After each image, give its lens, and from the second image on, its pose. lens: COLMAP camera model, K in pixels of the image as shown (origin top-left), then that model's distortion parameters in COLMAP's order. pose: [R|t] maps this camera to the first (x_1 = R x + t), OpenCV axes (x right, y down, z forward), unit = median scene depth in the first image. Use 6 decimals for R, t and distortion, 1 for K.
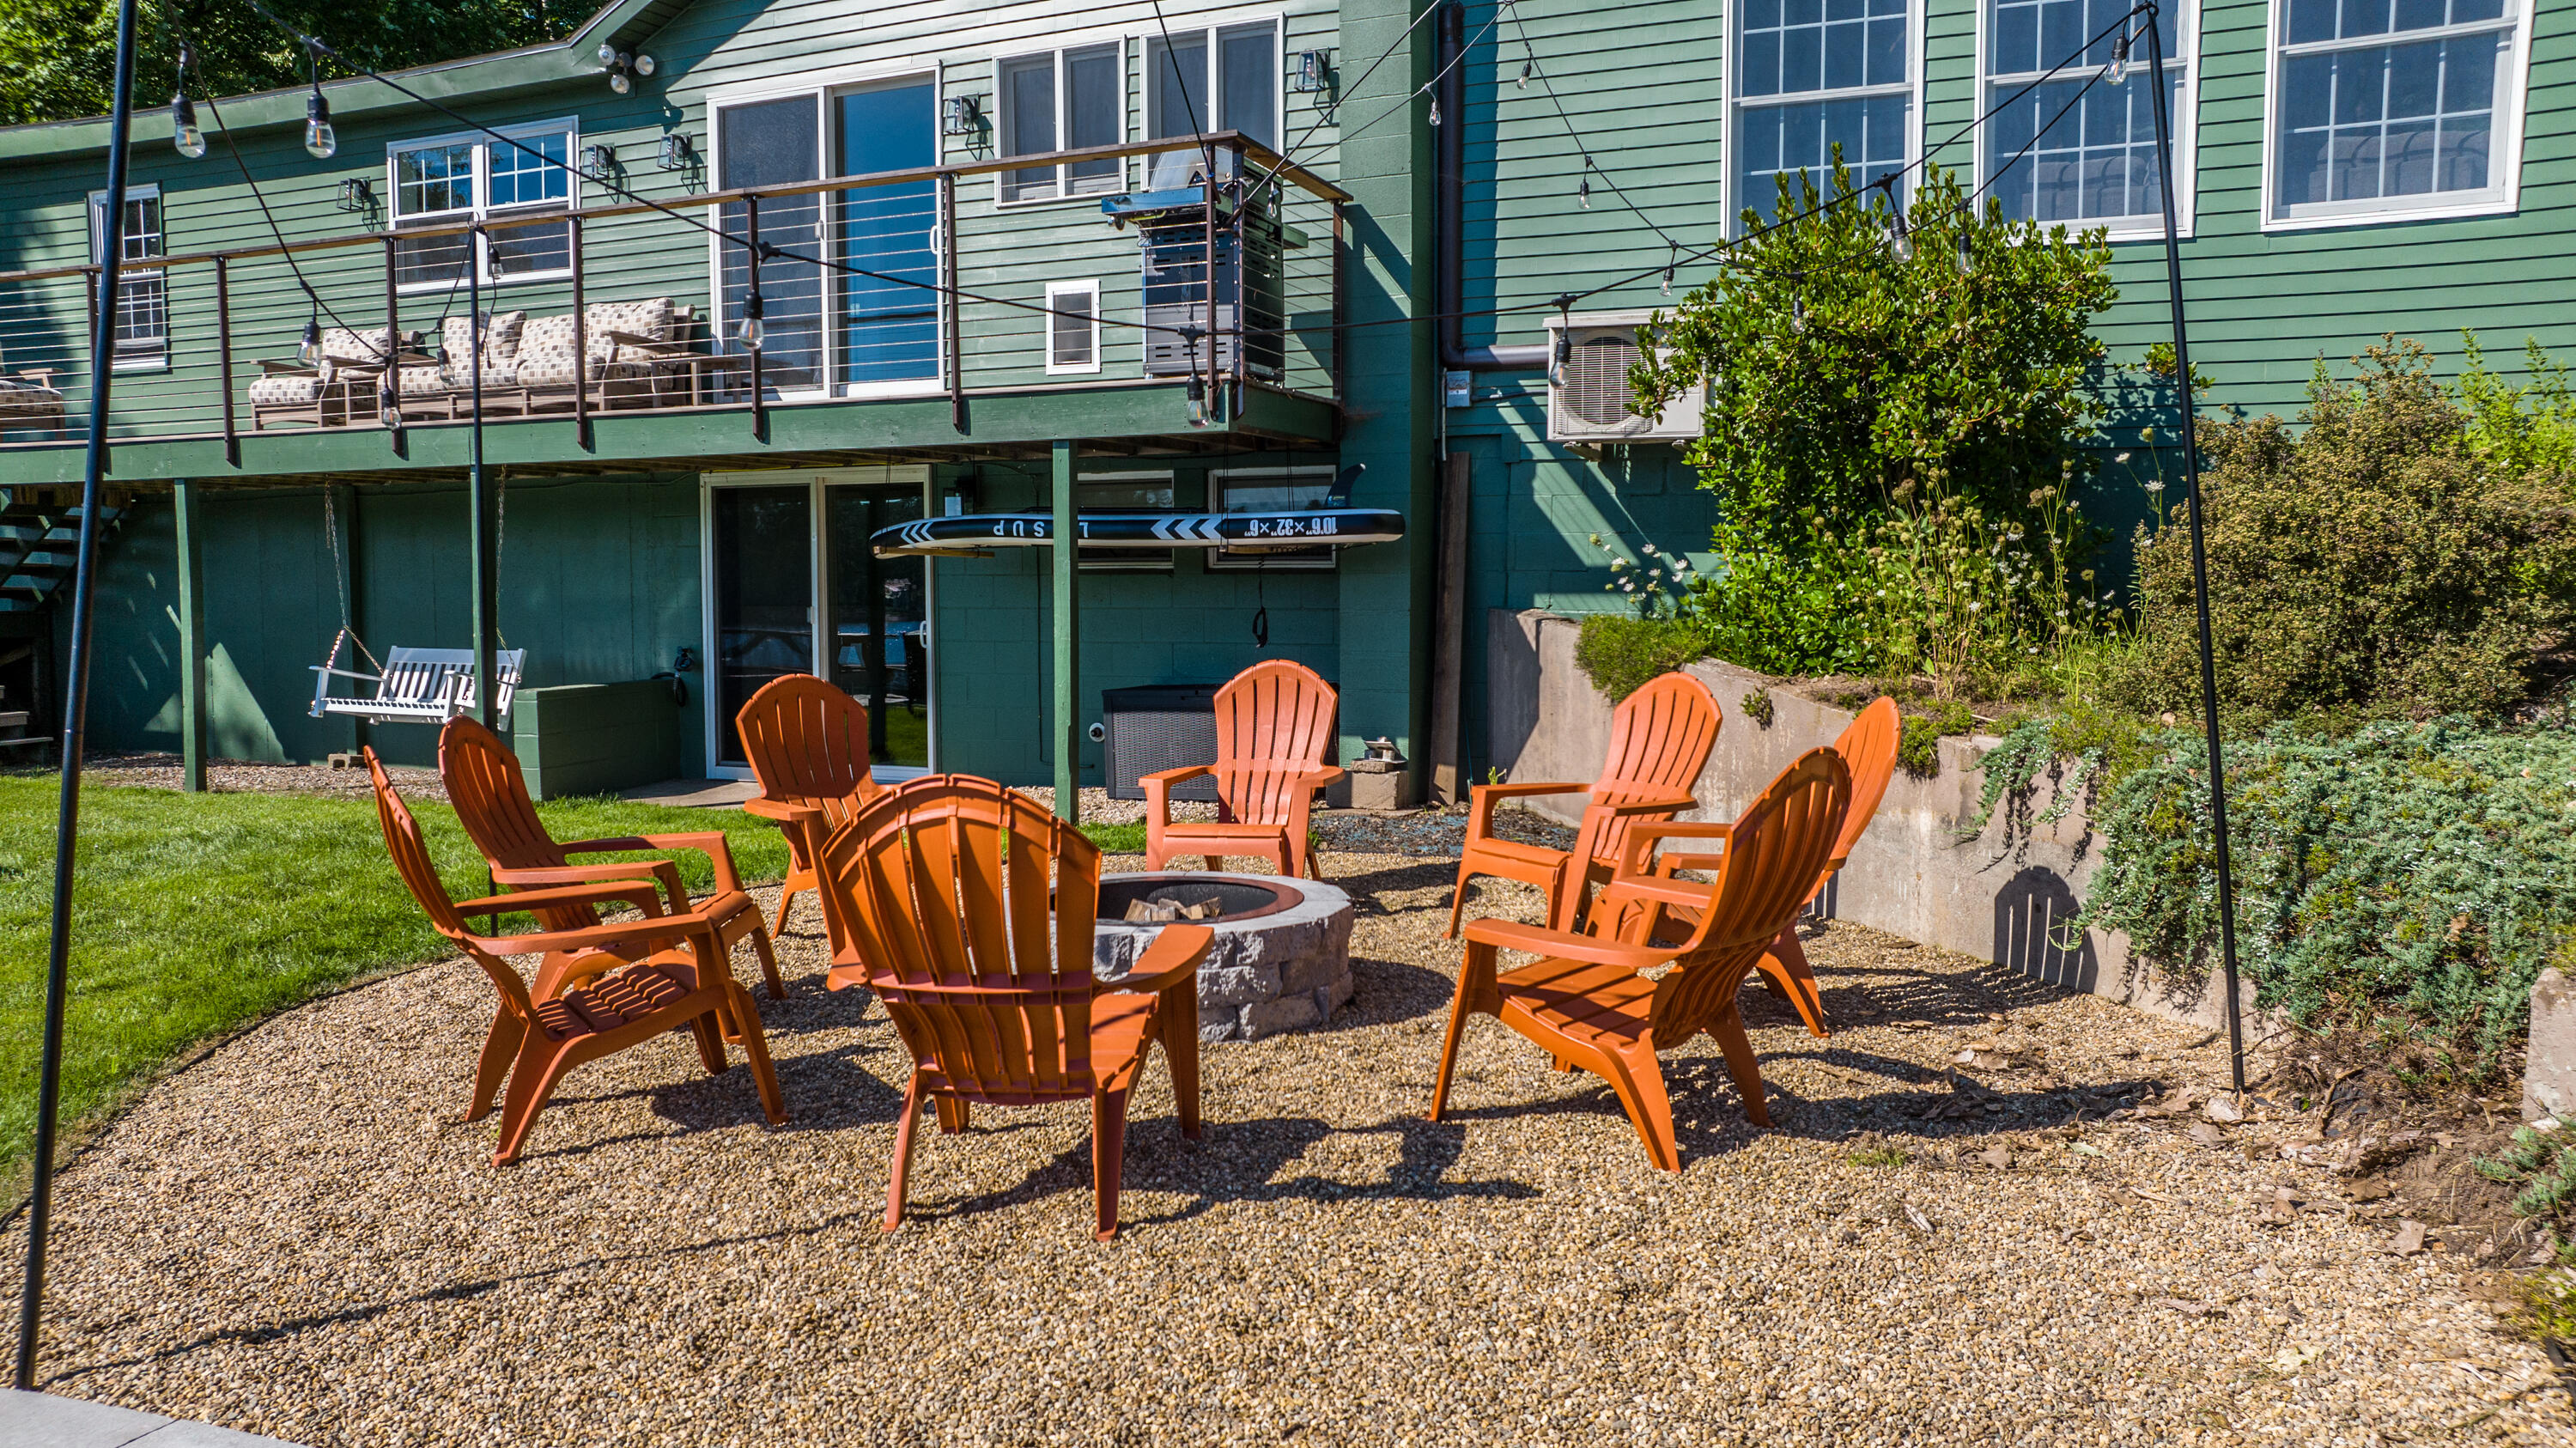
lens RADIAL K [[1811.6, 0, 1299.6], [0, 1811.6, 723.0], [0, 0, 1]] dist [-0.030610, 0.026983]
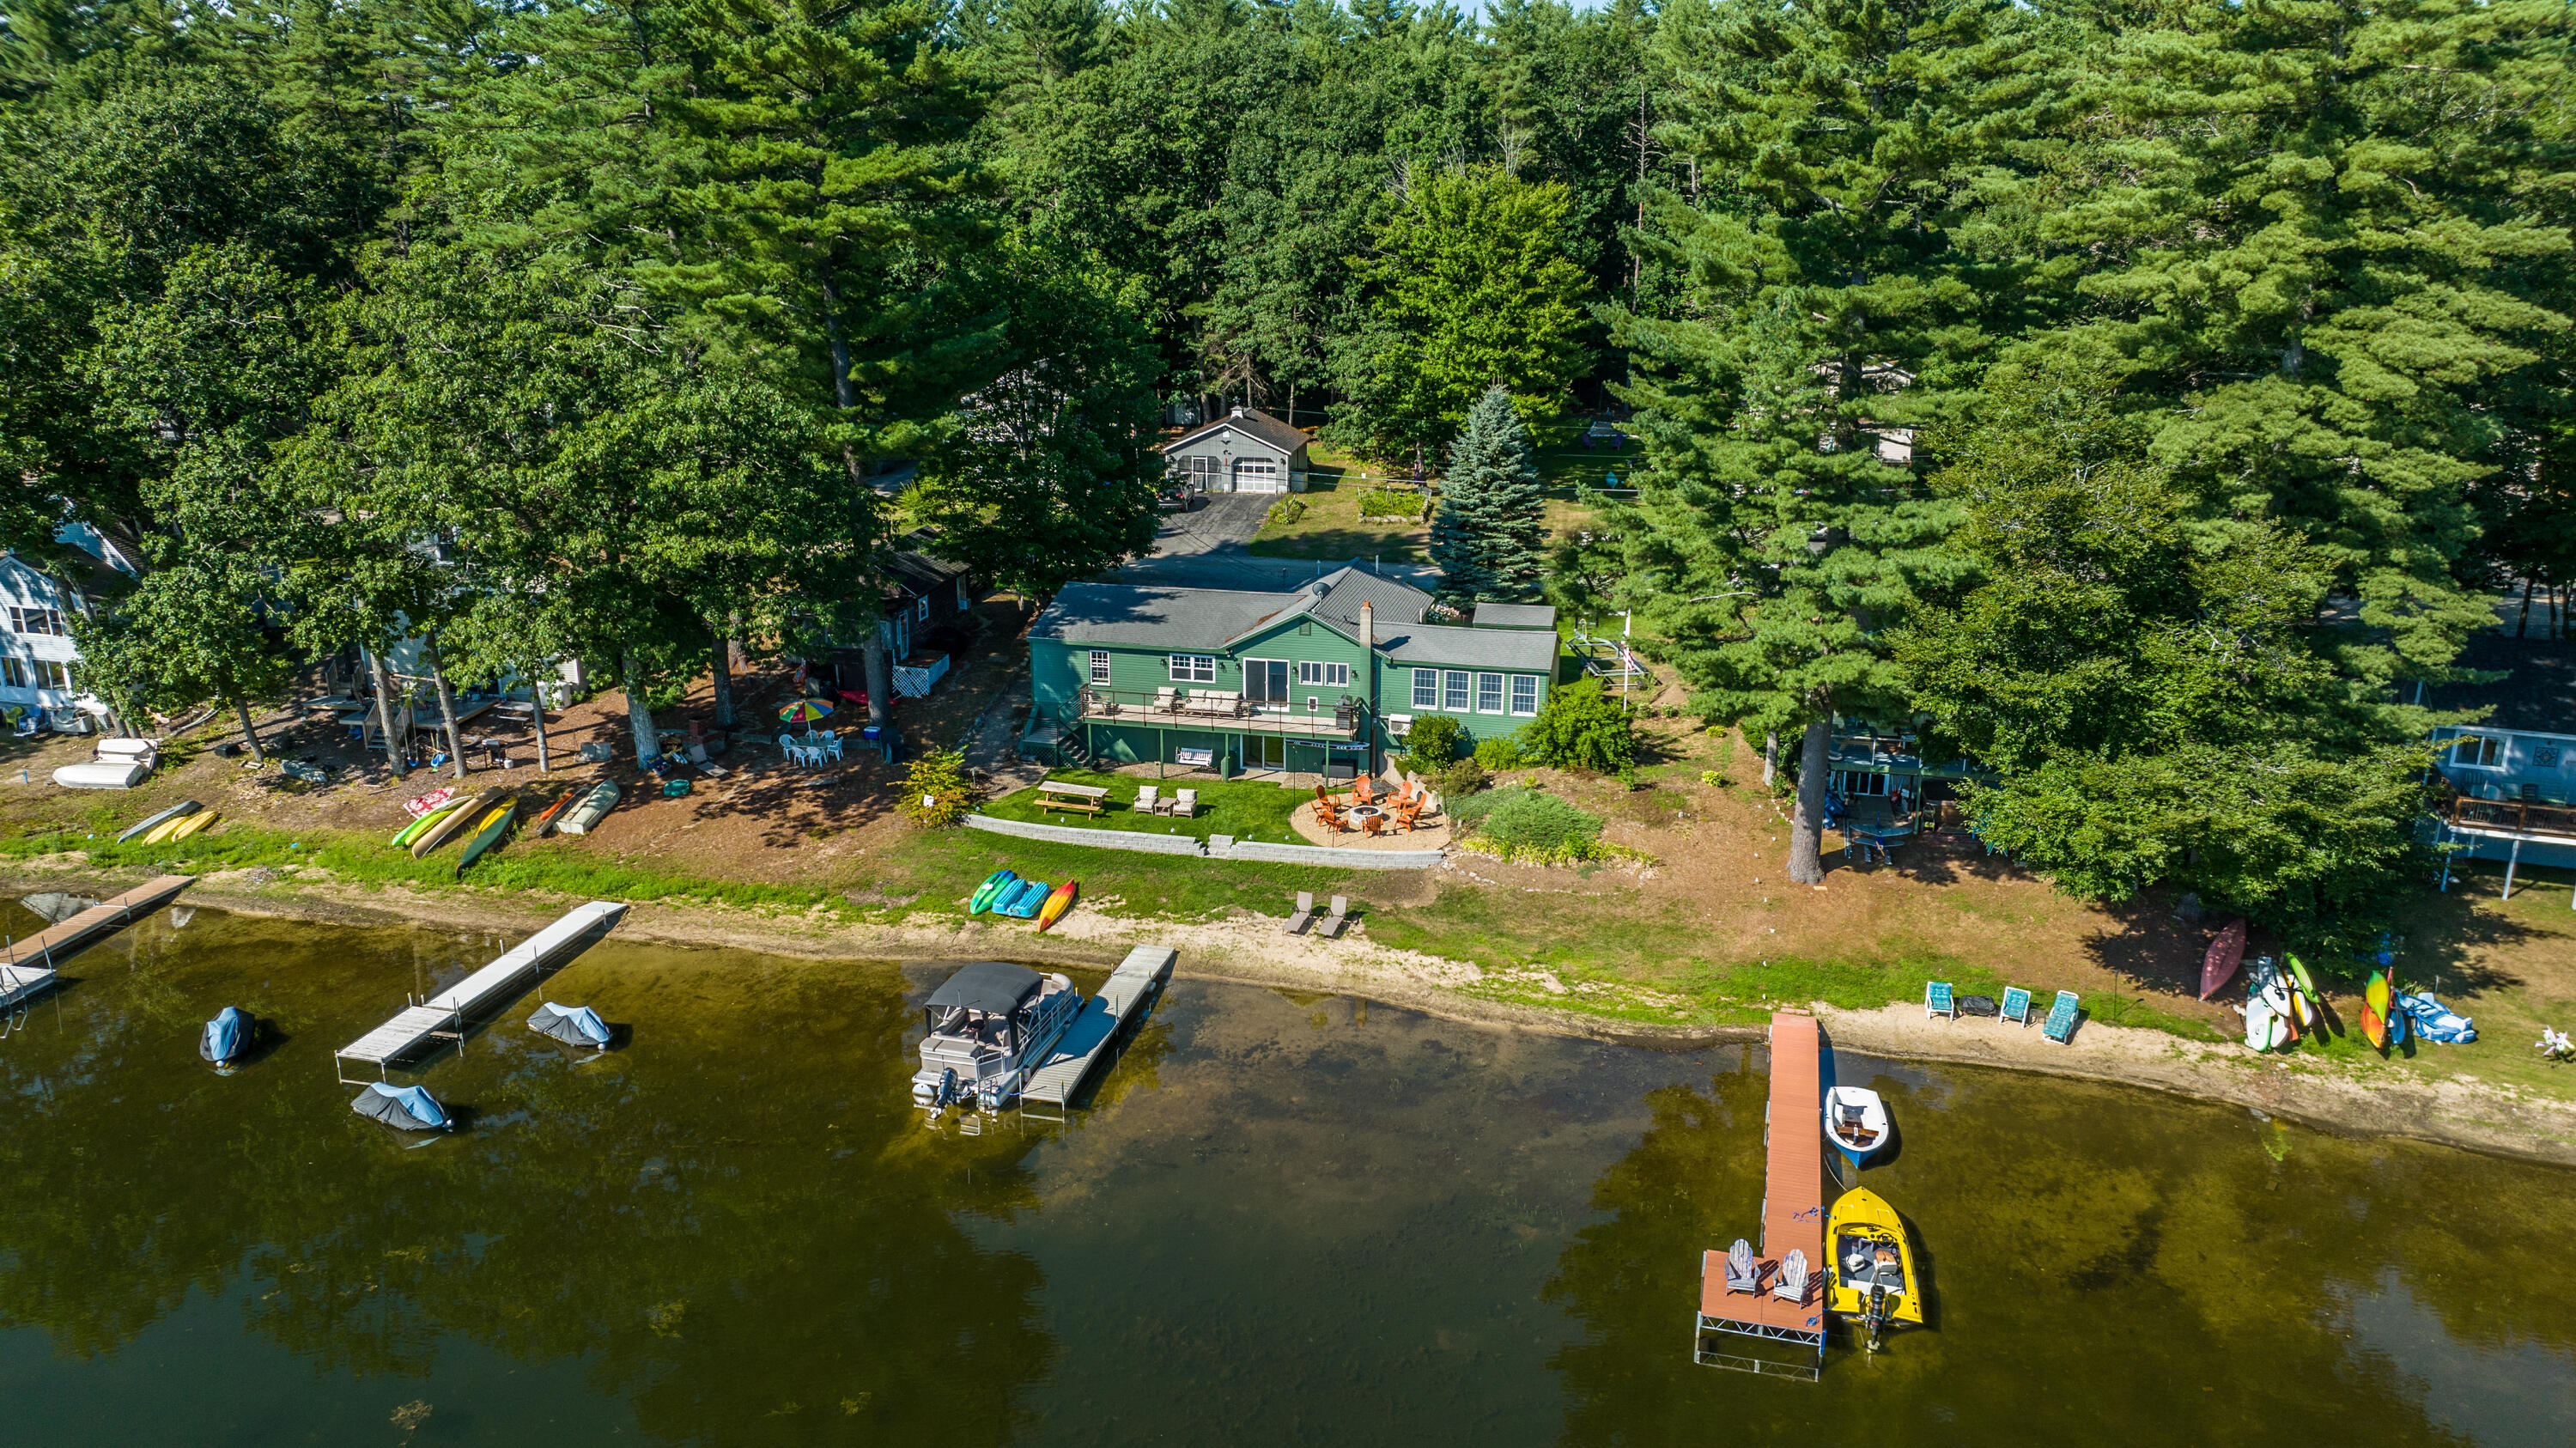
lens RADIAL K [[1811.6, 0, 1288.0], [0, 1811.6, 729.8], [0, 0, 1]] dist [-0.030610, 0.026983]
pose [[0.984326, -0.045714, 0.170329, -1.379067], [0.008330, 0.976794, 0.214018, -1.584481], [-0.176160, -0.209244, 0.961865, -5.456501]]
